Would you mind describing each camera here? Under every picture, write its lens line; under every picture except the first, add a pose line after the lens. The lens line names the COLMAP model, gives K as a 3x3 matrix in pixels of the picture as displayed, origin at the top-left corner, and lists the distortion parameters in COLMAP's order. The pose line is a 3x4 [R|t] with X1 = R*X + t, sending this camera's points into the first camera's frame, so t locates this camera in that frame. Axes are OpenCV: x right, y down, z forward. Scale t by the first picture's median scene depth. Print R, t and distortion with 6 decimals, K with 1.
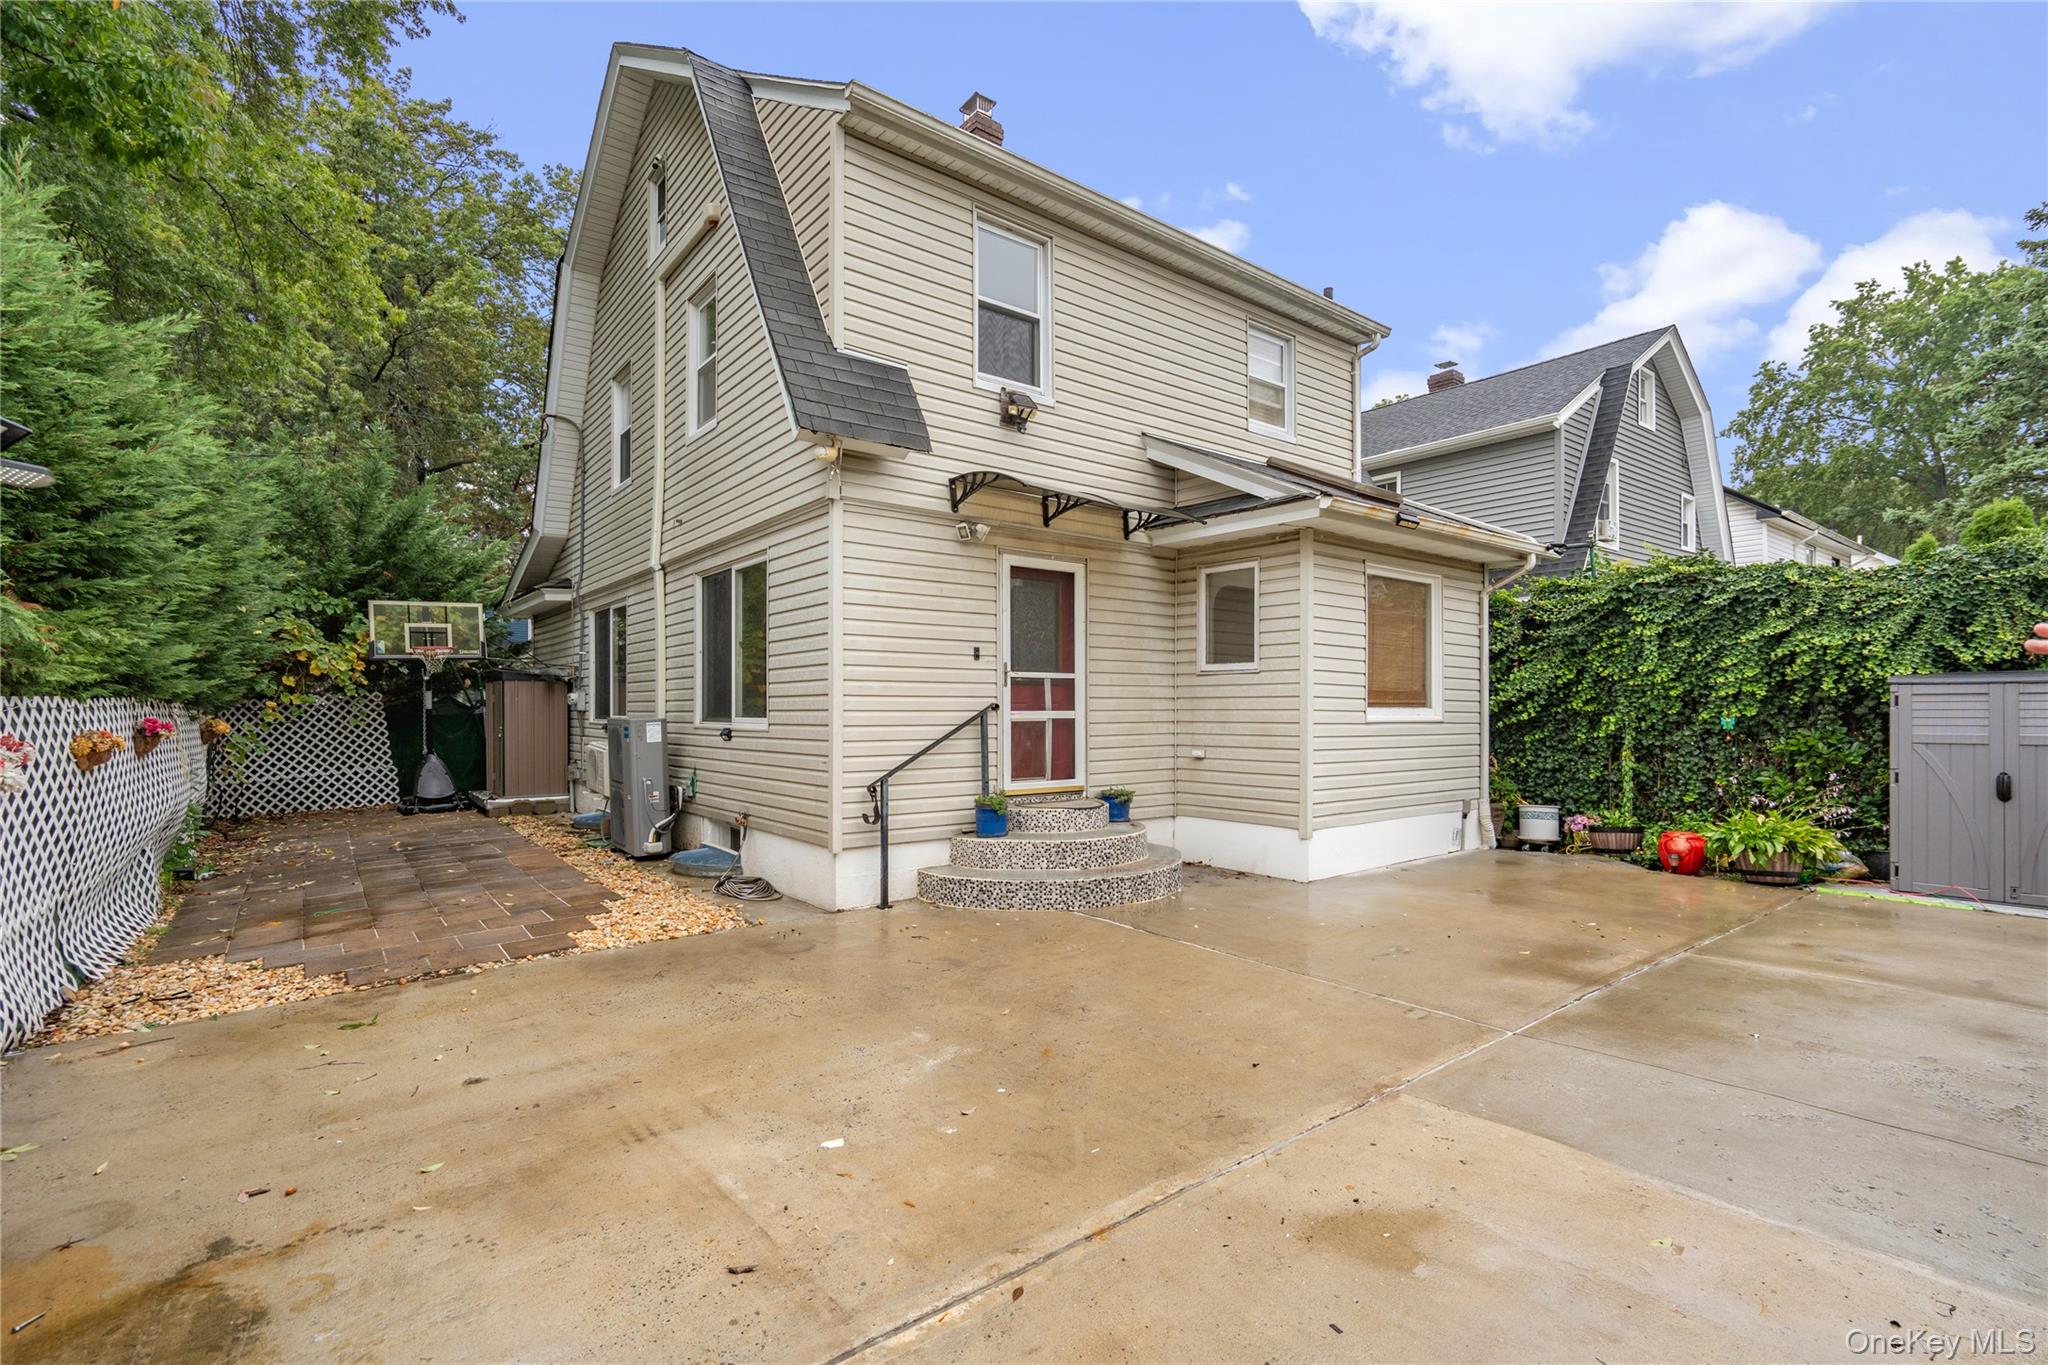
lens RADIAL K [[937.2, 0, 1028.2], [0, 937.2, 717.9], [0, 0, 1]] dist [-0.004690, 0.003933]
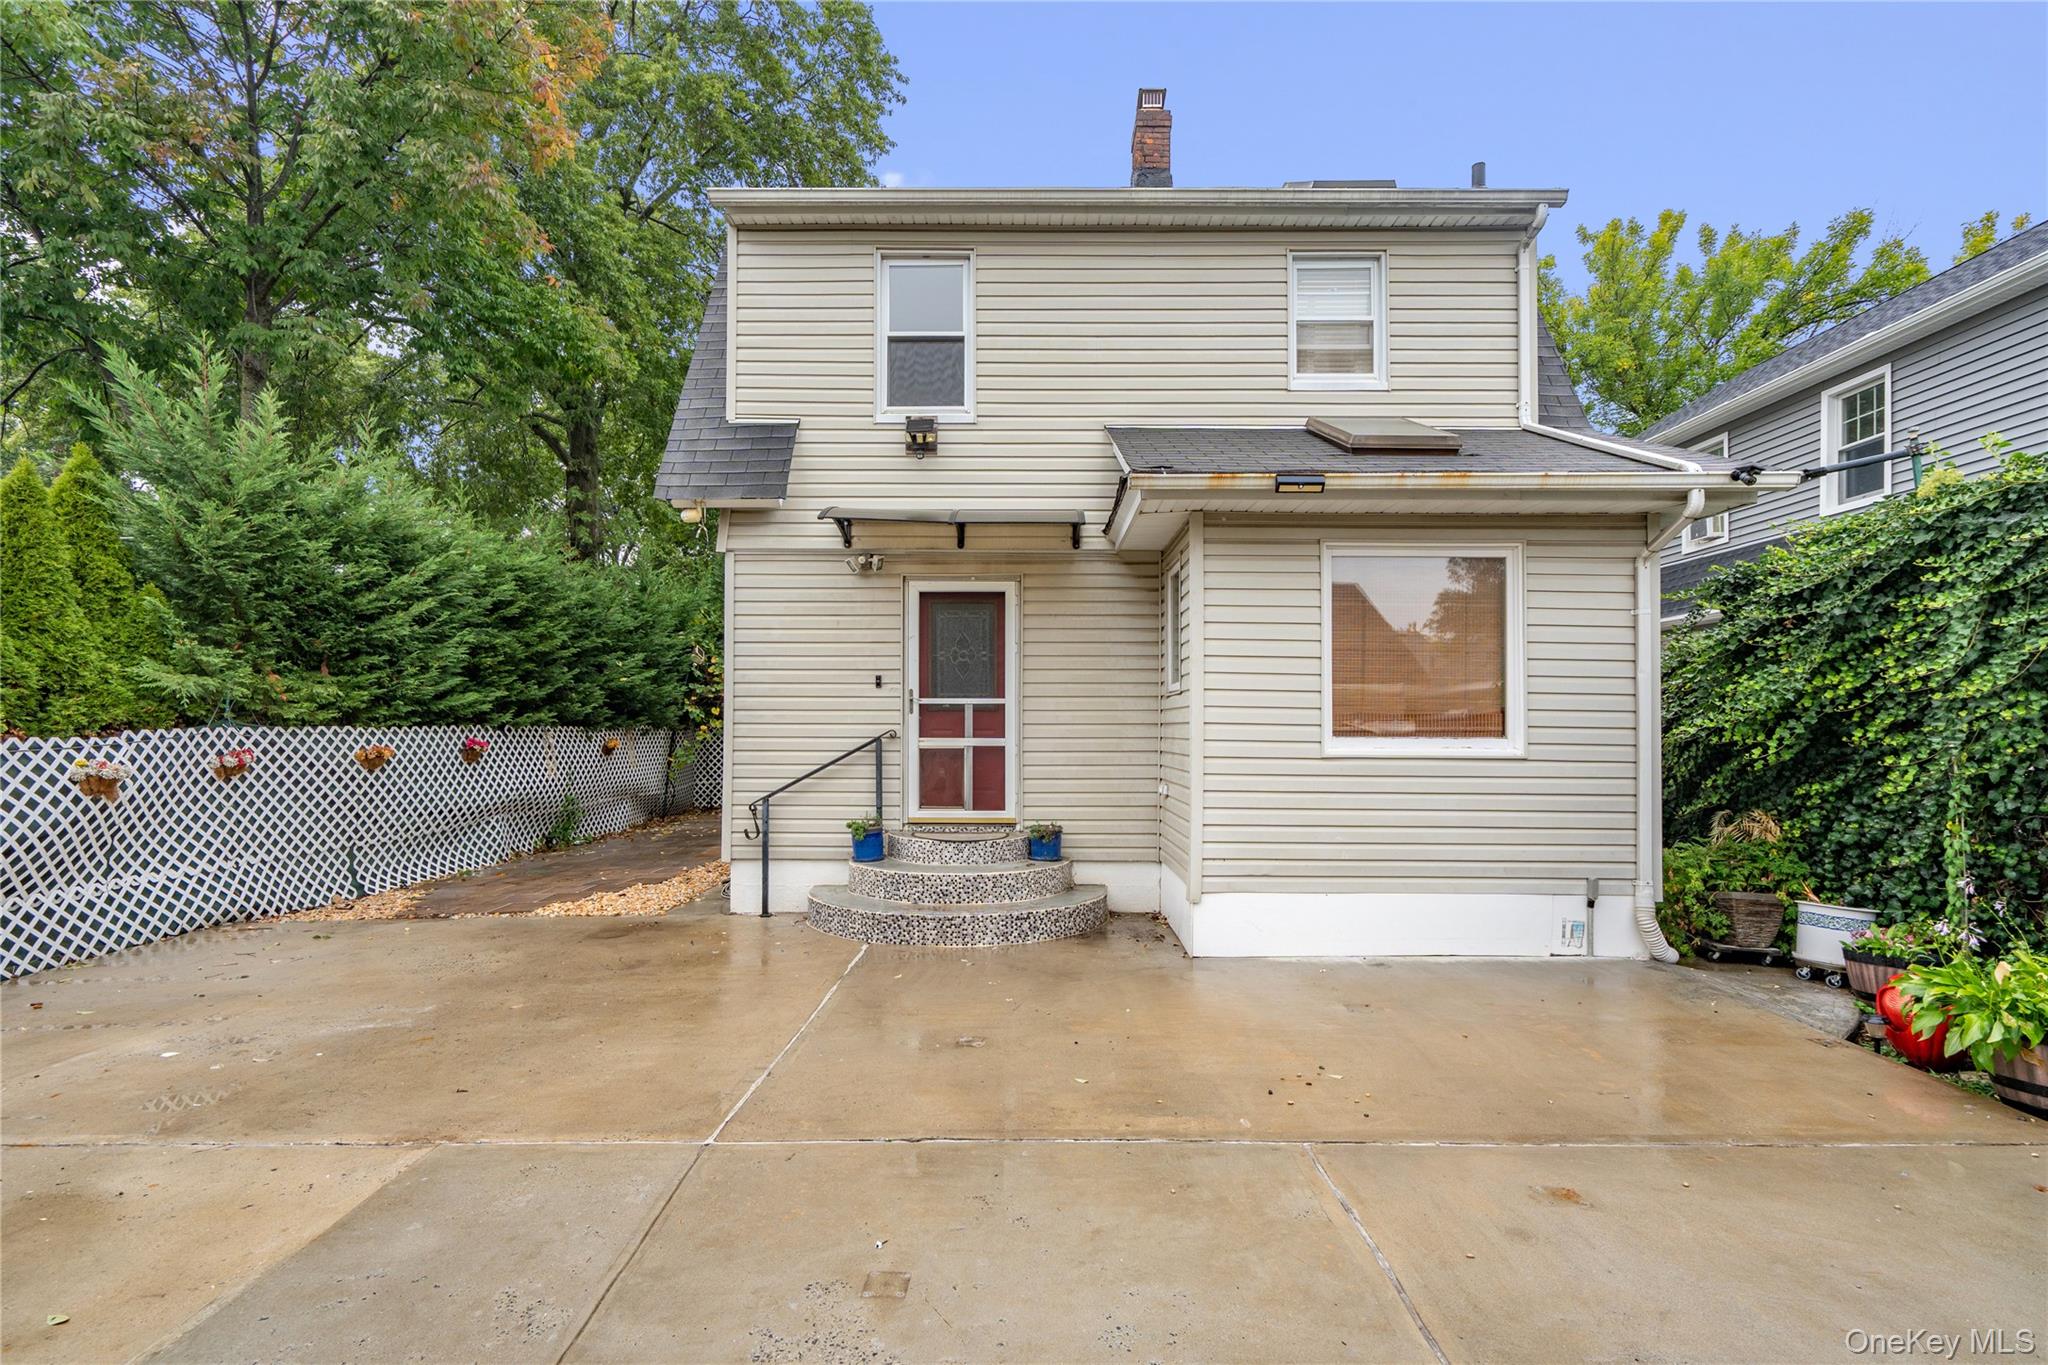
lens RADIAL K [[937.2, 0, 1019.4], [0, 937.2, 718.5], [0, 0, 1]] dist [-0.004690, 0.003933]
pose [[0.781795, -0.004046, -0.623523, 0.685259], [-0.009673, 0.999780, -0.018615, -0.010565], [0.623461, 0.020585, 0.781584, 0.291396]]
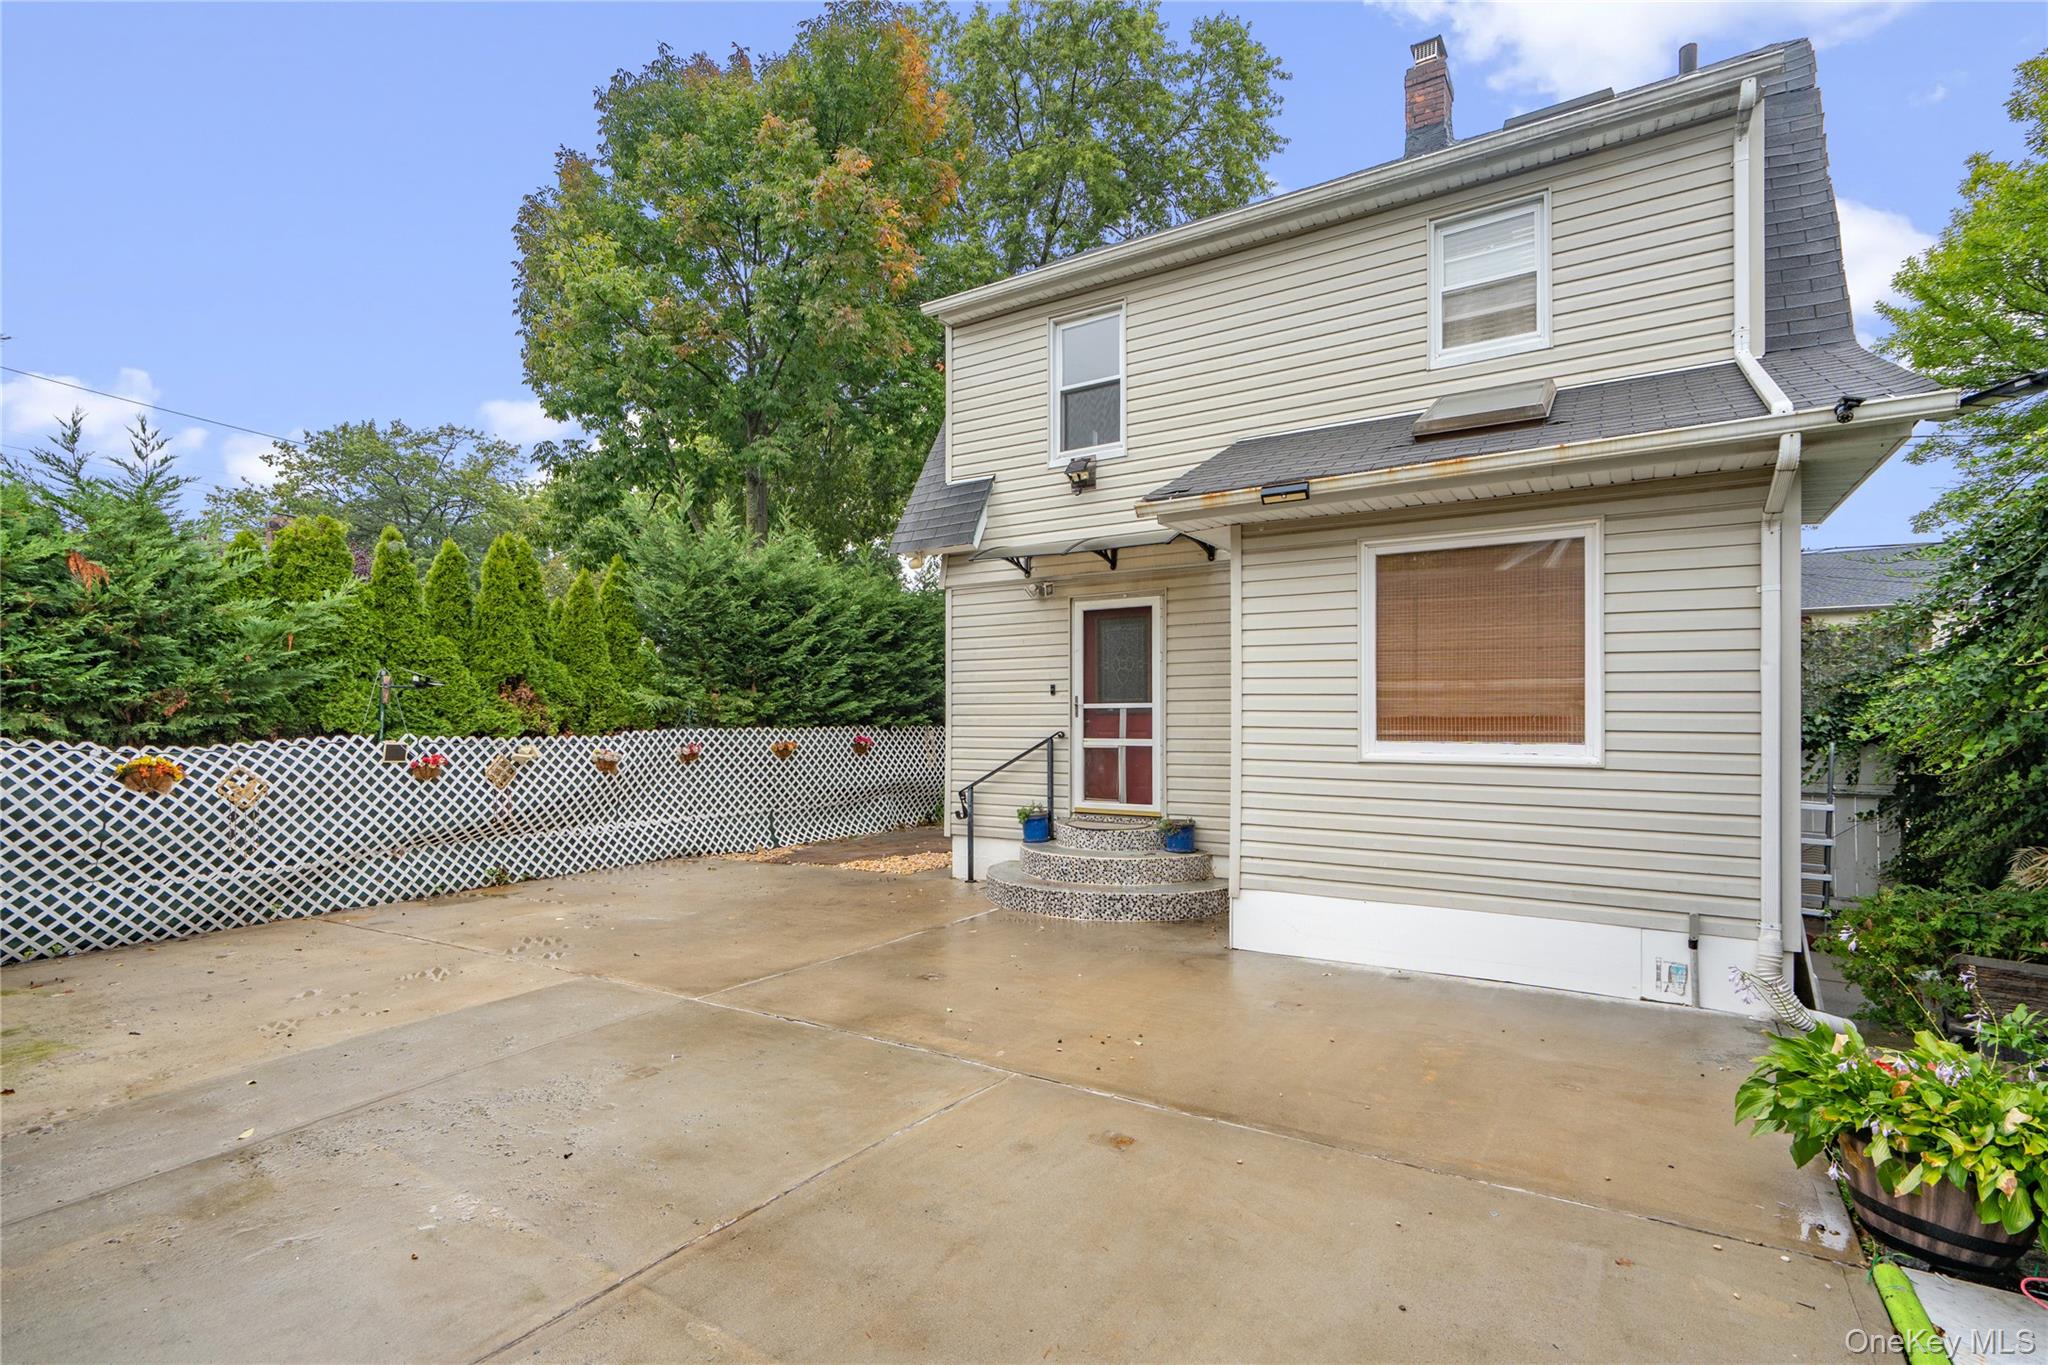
lens RADIAL K [[937.2, 0, 1012.5], [0, 937.2, 721.8], [0, 0, 1]] dist [-0.004690, 0.003933]
pose [[0.335337, -0.001026, -0.942098, 1.027953], [-0.010519, 0.999933, -0.004833, -0.021230], [0.942039, 0.011530, 0.335304, 0.539321]]
